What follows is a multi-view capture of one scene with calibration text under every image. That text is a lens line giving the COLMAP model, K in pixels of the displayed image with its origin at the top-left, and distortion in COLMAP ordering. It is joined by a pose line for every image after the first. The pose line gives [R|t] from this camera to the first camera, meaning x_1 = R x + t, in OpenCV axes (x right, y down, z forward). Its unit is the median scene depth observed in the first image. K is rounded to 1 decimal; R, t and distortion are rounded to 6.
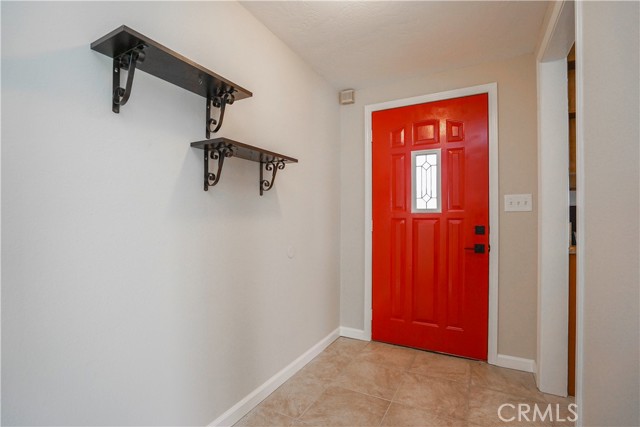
lens RADIAL K [[300.1, 0, 320.7], [0, 300.1, 217.4], [0, 0, 1]] dist [-0.052502, 0.017851]
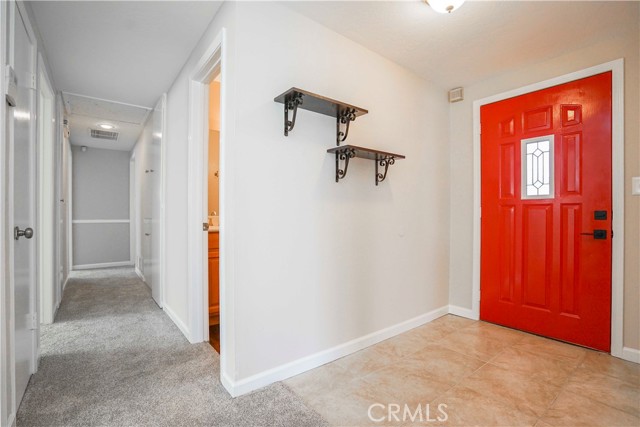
lens RADIAL K [[300.1, 0, 317.4], [0, 300.1, 216.8], [0, 0, 1]] dist [-0.052502, 0.017851]
pose [[0.914512, 0.004749, -0.404530, 0.079256], [-0.002427, 0.999978, 0.006253, 0.047117], [0.404551, -0.004737, 0.914503, -0.249237]]
